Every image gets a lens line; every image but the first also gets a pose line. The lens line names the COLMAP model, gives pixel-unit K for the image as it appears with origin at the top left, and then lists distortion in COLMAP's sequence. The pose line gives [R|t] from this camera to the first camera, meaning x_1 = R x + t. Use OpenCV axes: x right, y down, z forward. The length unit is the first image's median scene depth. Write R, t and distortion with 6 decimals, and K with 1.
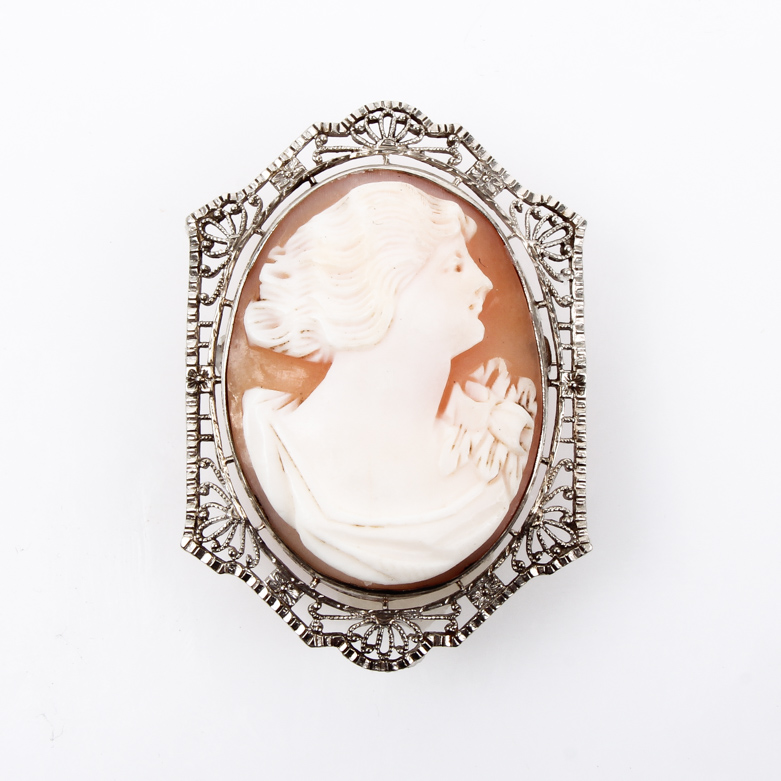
lens RADIAL K [[2117.3, 0, 390.5], [0, 2117.3, 390.5], [0, 0, 1]] dist [-0.113061, -0.816556]
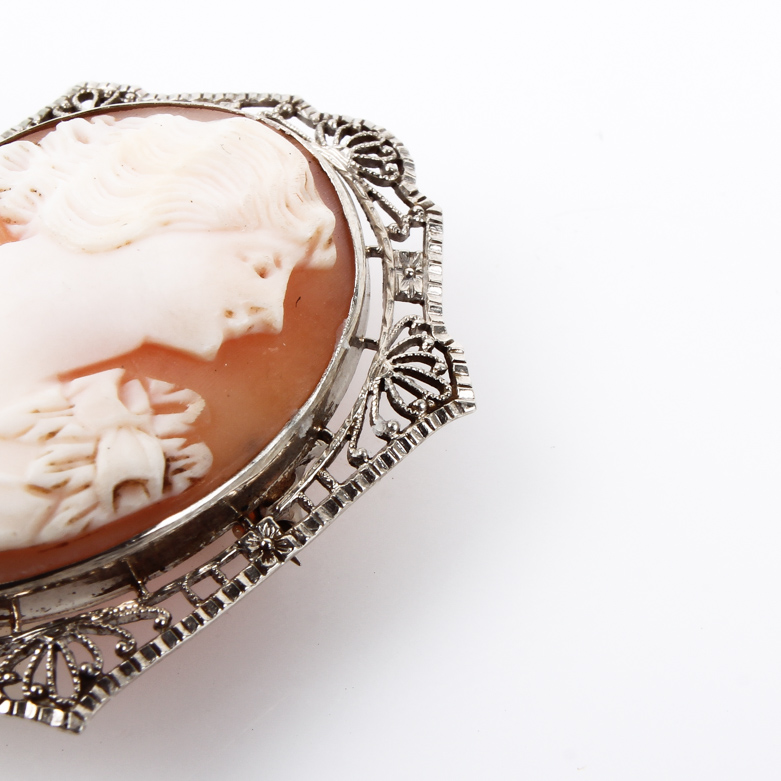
lens RADIAL K [[2117.3, 0, 390.5], [0, 2117.3, 390.5], [0, 0, 1]] dist [-0.113061, -0.816556]
pose [[0.698707, 0.581055, -0.417353, 0.347542], [-0.712051, 0.621277, -0.327106, 0.146935], [0.069225, 0.525728, 0.847831, 0.471498]]
